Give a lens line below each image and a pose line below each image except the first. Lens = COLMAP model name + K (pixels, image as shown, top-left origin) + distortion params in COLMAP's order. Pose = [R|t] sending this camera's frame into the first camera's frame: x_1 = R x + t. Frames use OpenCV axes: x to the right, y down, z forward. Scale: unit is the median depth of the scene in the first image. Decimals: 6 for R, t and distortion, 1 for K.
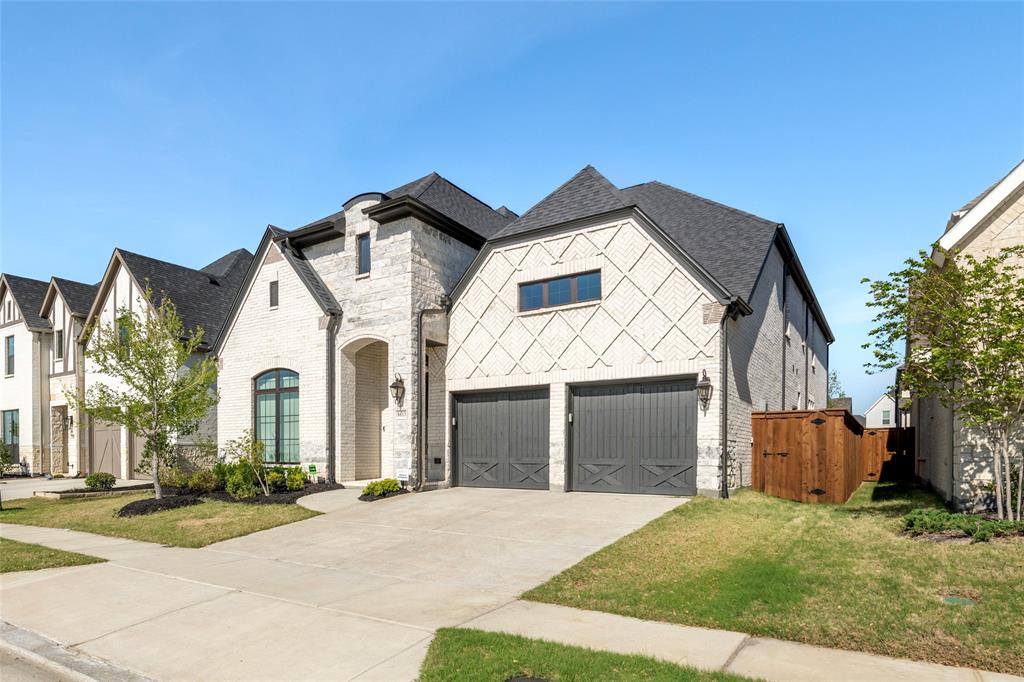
lens RADIAL K [[413.8, 0, 513.8], [0, 413.8, 453.4], [0, 0, 1]] dist [-0.000090, -0.000027]
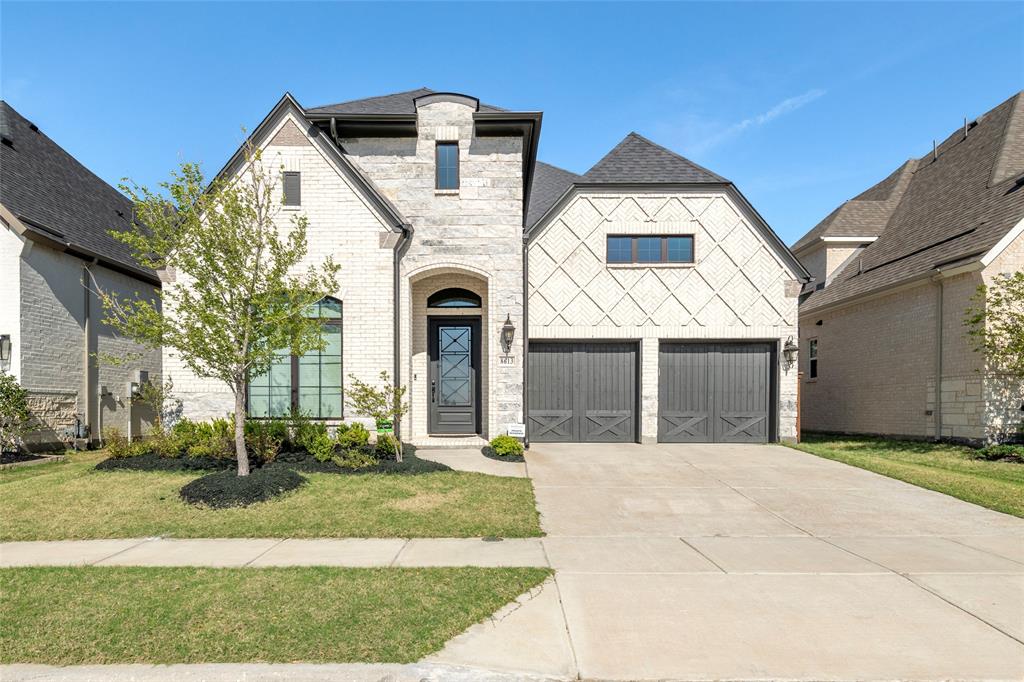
lens RADIAL K [[412.3, 0, 452.2], [0, 412.3, 409.3], [0, 0, 1]] dist [0.004187, -0.000129]
pose [[0.913588, 0.001177, 0.406639, -0.727547], [-0.001189, 0.999999, -0.000222, 0.007206], [-0.406639, -0.000281, 0.913589, 0.252578]]
